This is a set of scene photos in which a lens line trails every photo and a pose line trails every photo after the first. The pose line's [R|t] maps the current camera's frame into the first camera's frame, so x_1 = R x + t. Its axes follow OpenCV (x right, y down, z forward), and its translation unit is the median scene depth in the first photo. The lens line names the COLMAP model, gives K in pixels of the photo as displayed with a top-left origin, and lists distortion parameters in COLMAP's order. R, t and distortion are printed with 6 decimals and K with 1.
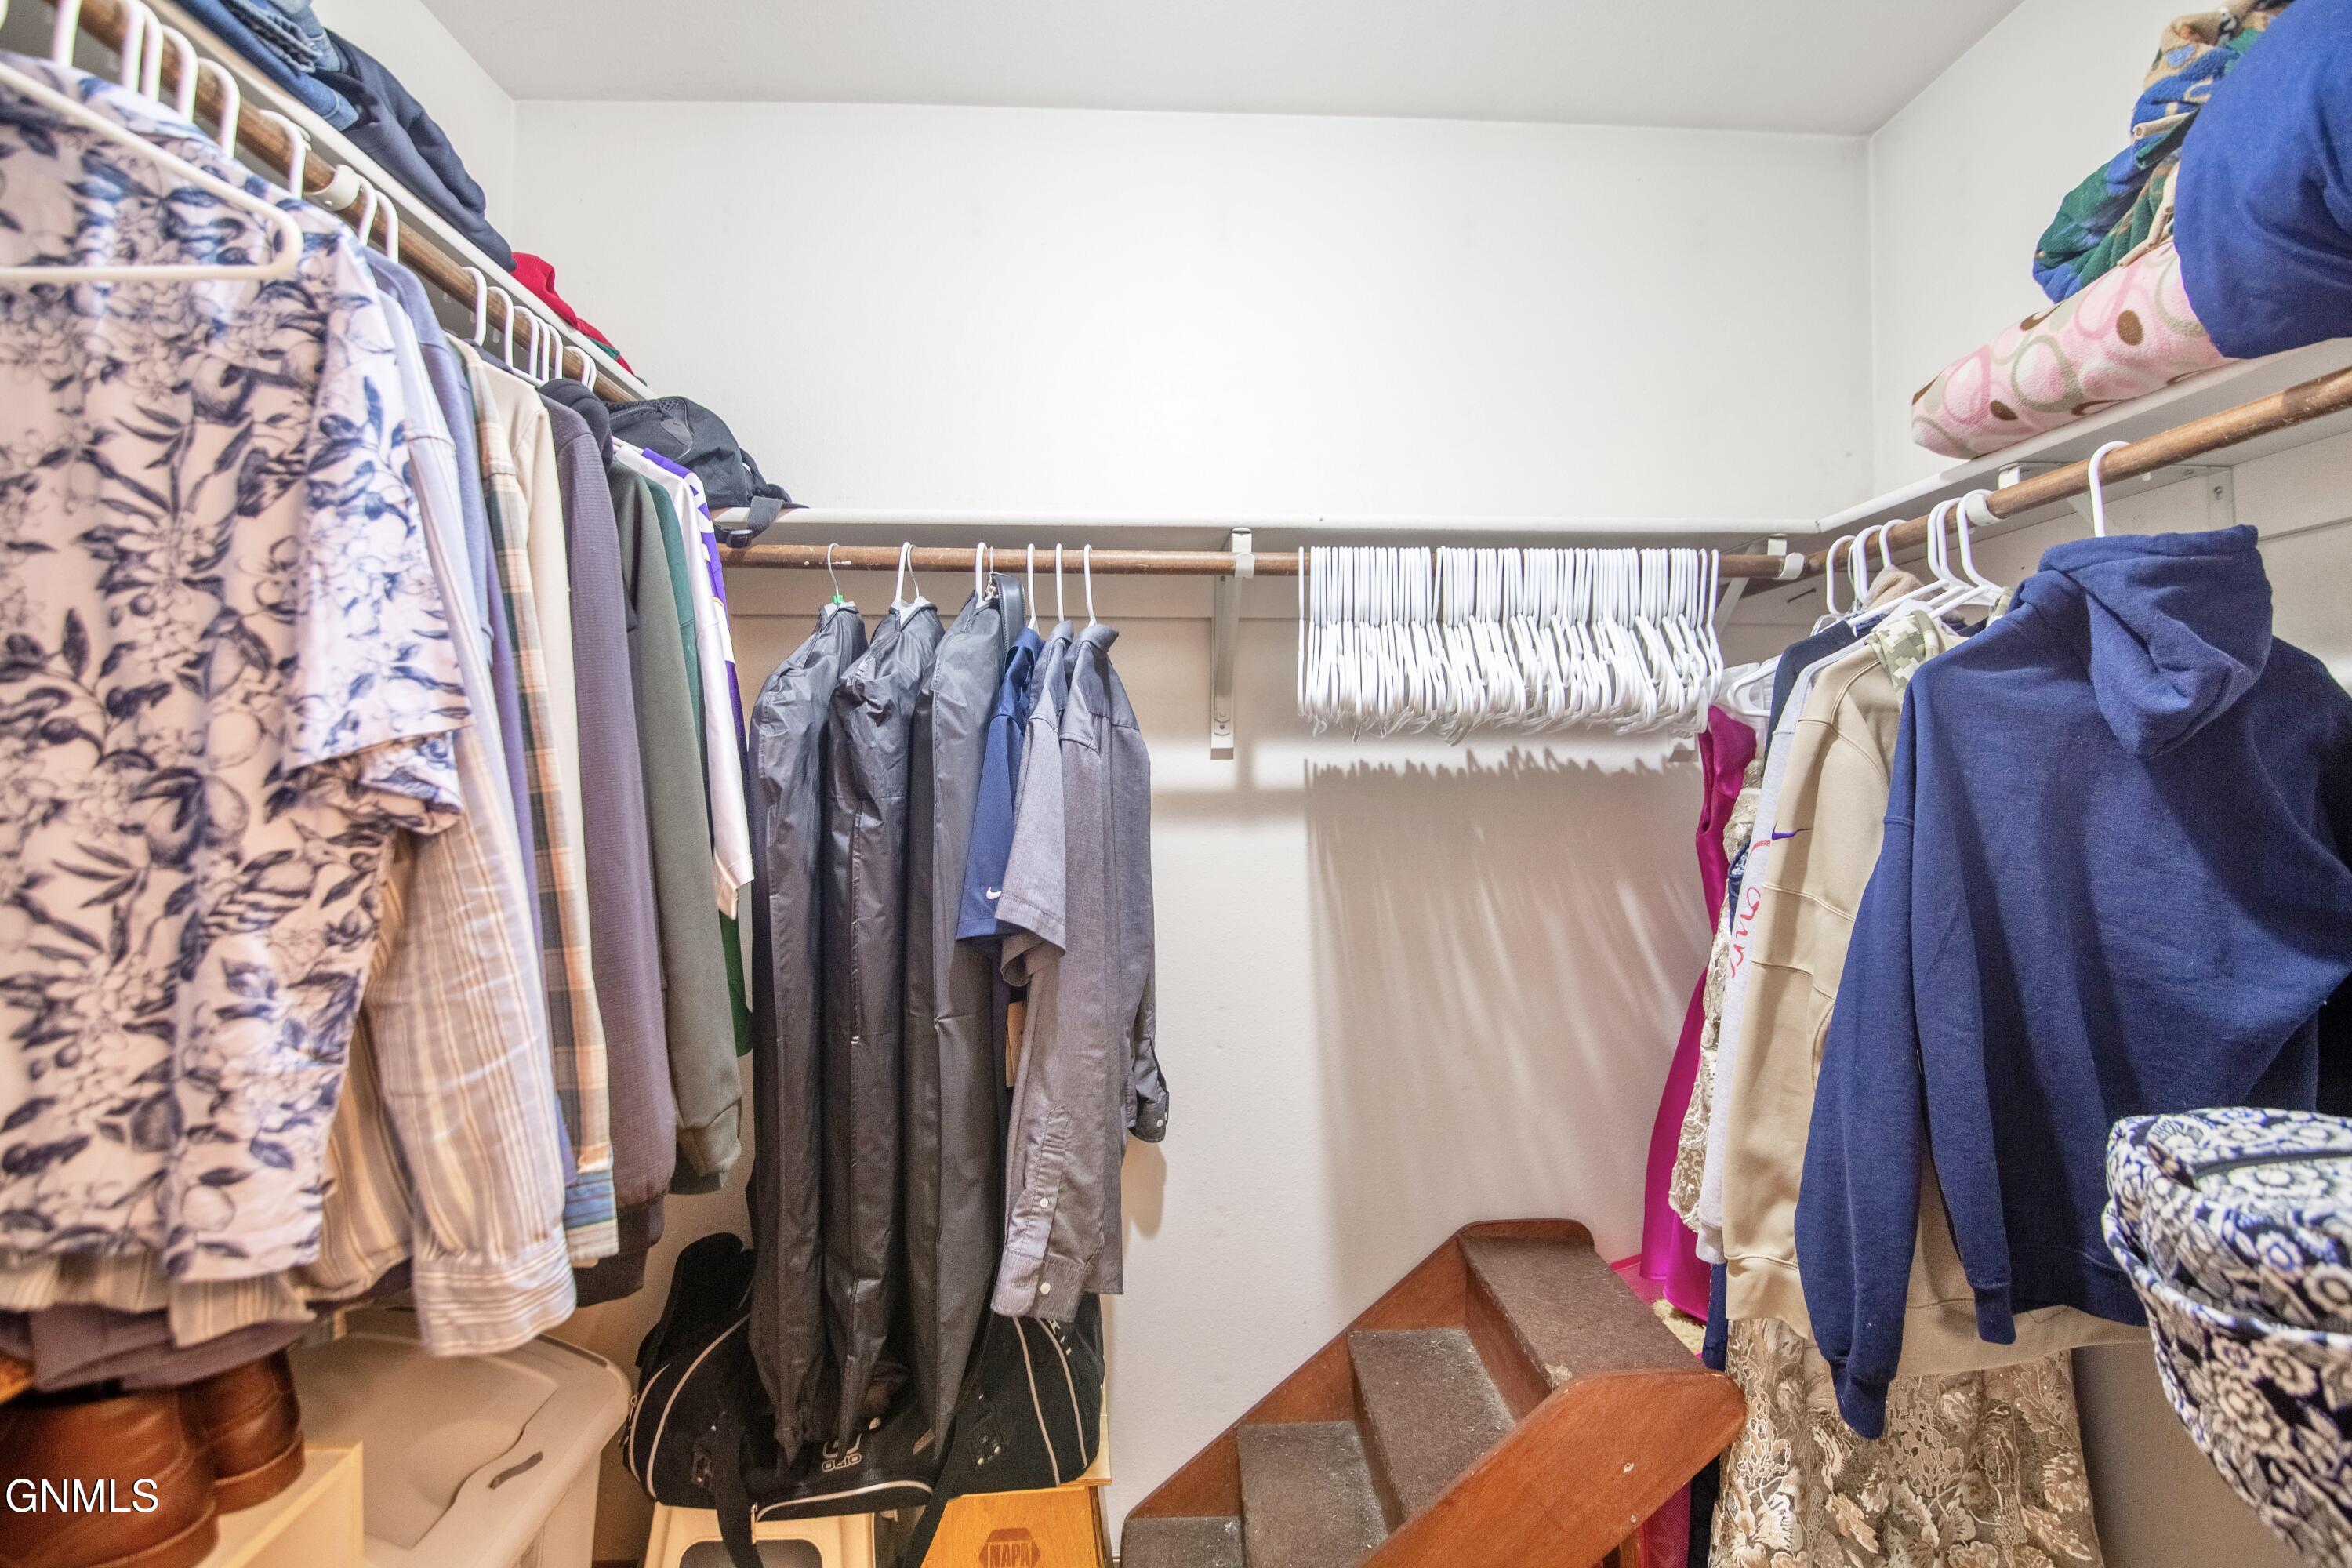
lens RADIAL K [[1082.6, 0, 1177.9], [0, 1082.6, 782.8], [0, 0, 1]] dist [-0.009774, -0.001261]
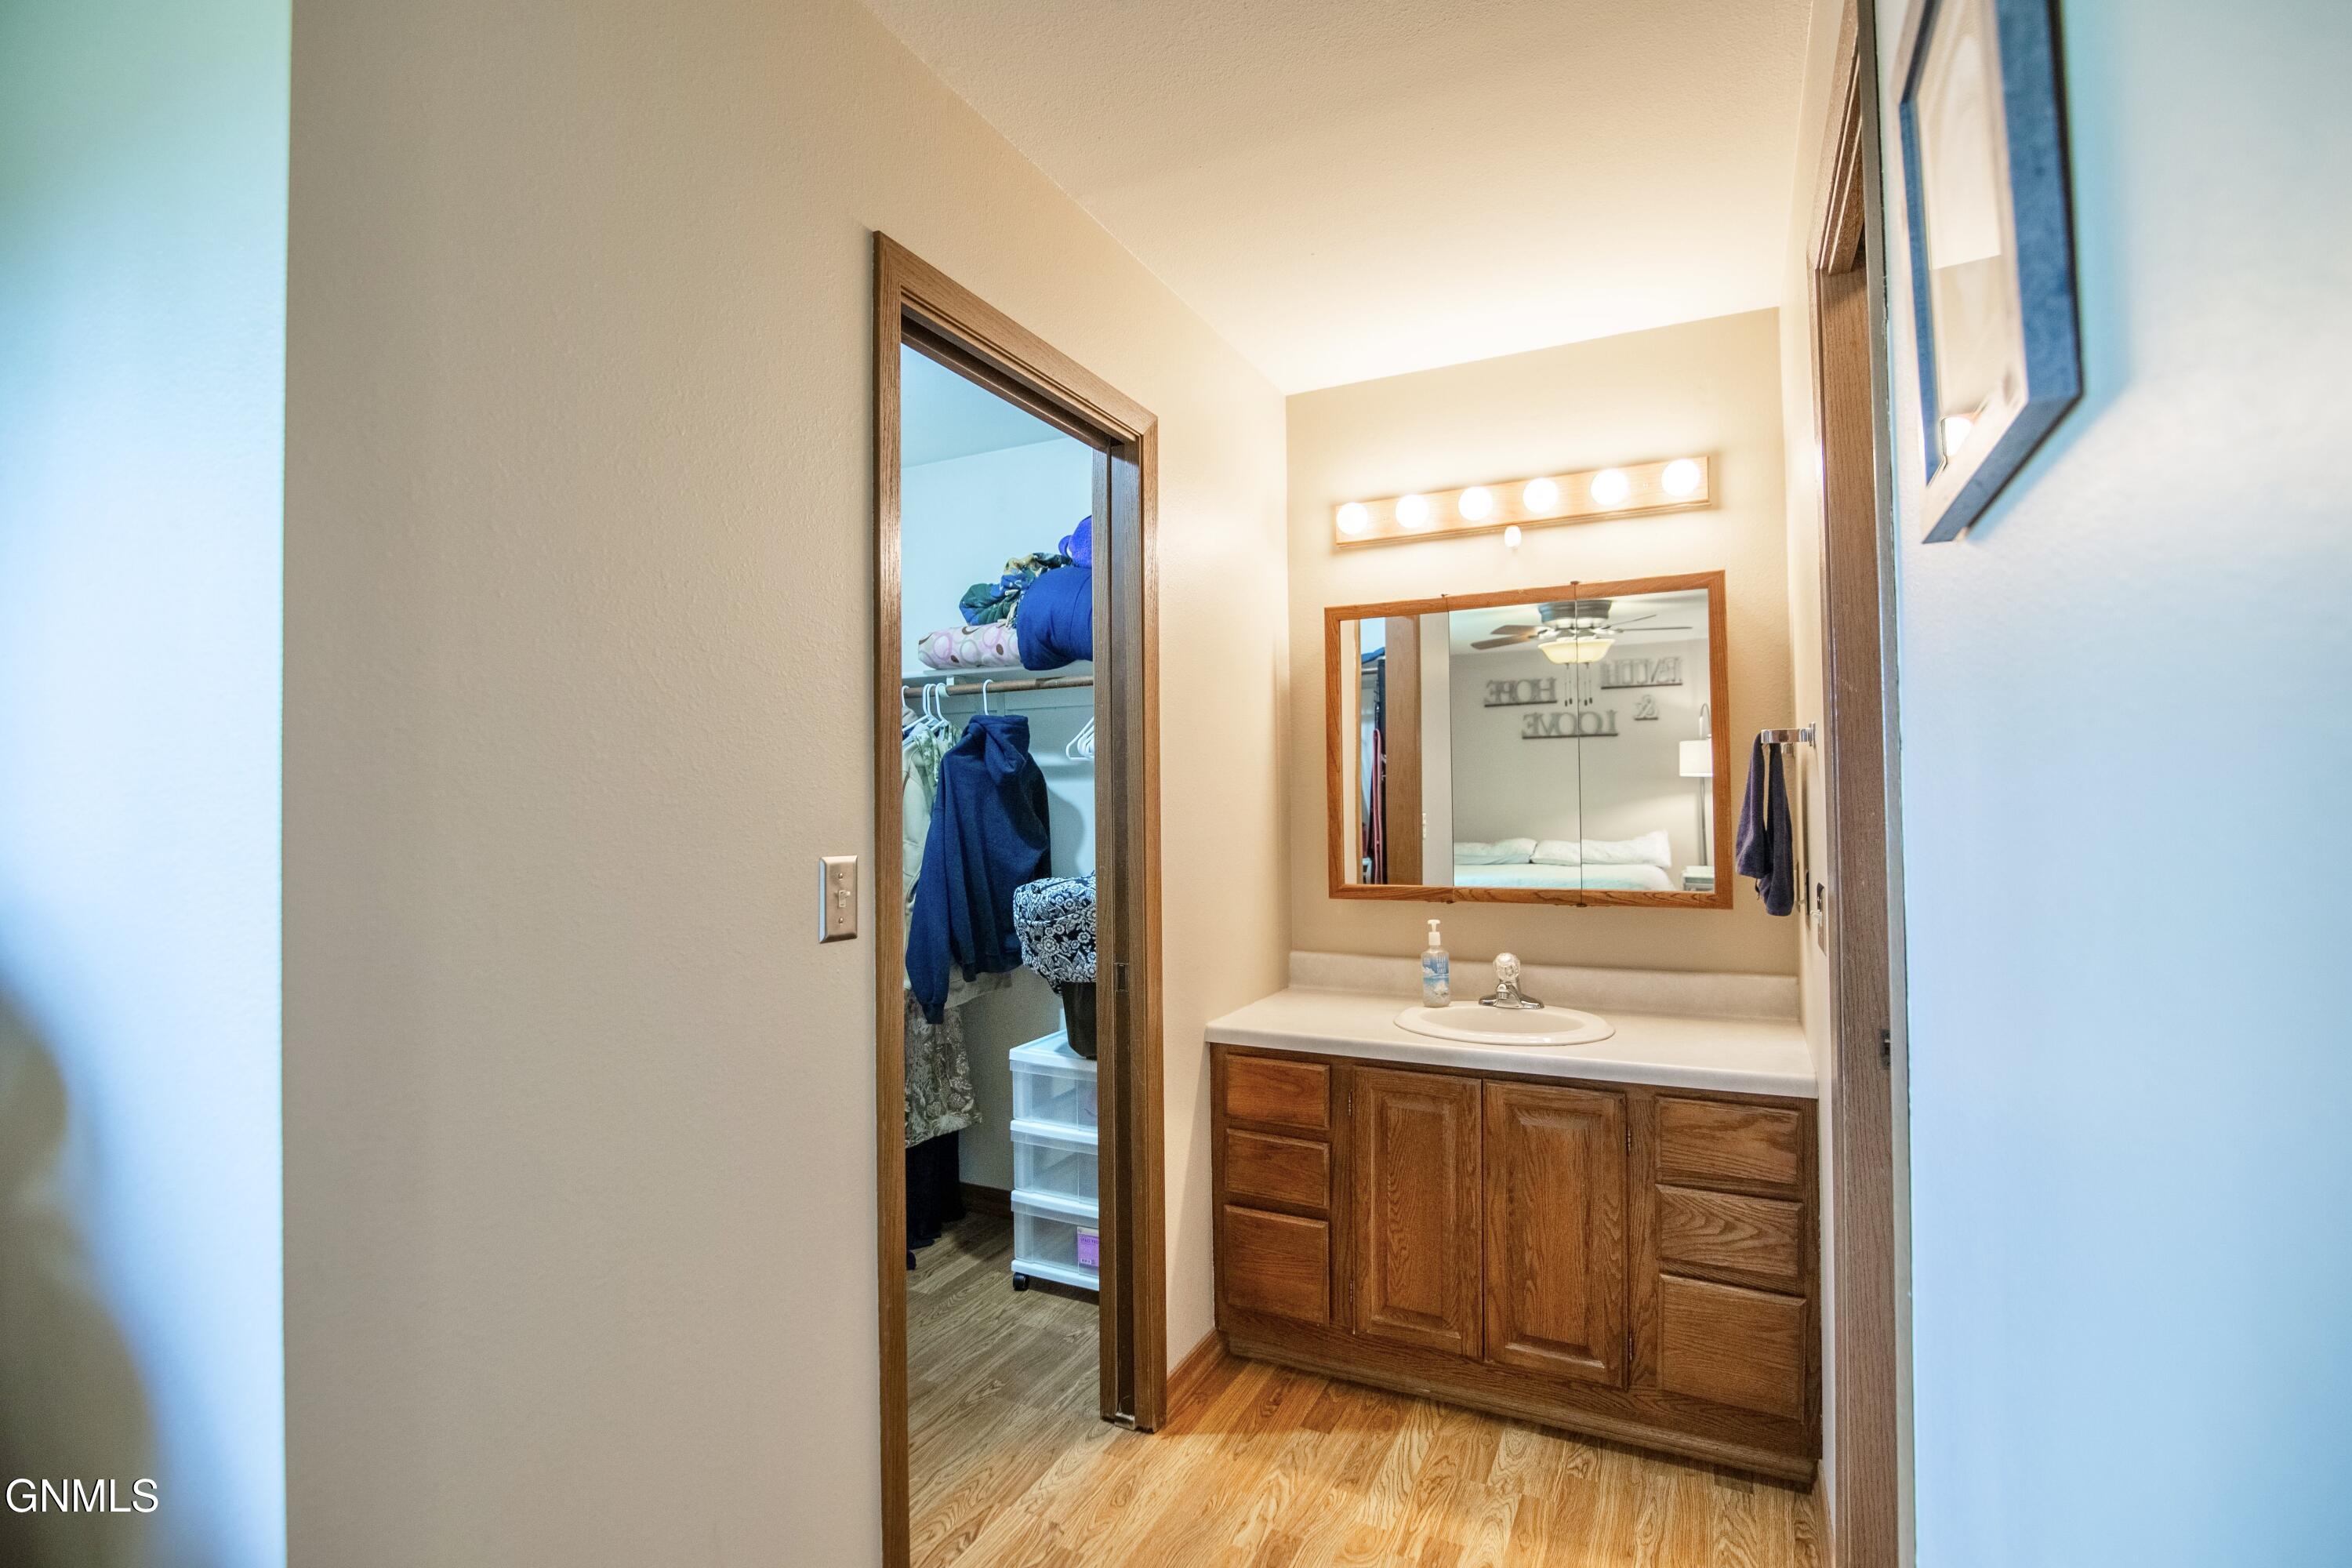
lens RADIAL K [[1082.6, 0, 1176.5], [0, 1082.6, 781.1], [0, 0, 1]] dist [-0.009774, -0.001261]
pose [[0.481764, 0.015347, 0.876166, -1.511358], [0.004281, 0.999793, -0.019867, 0.022923], [-0.876290, 0.013322, 0.481599, -0.900133]]
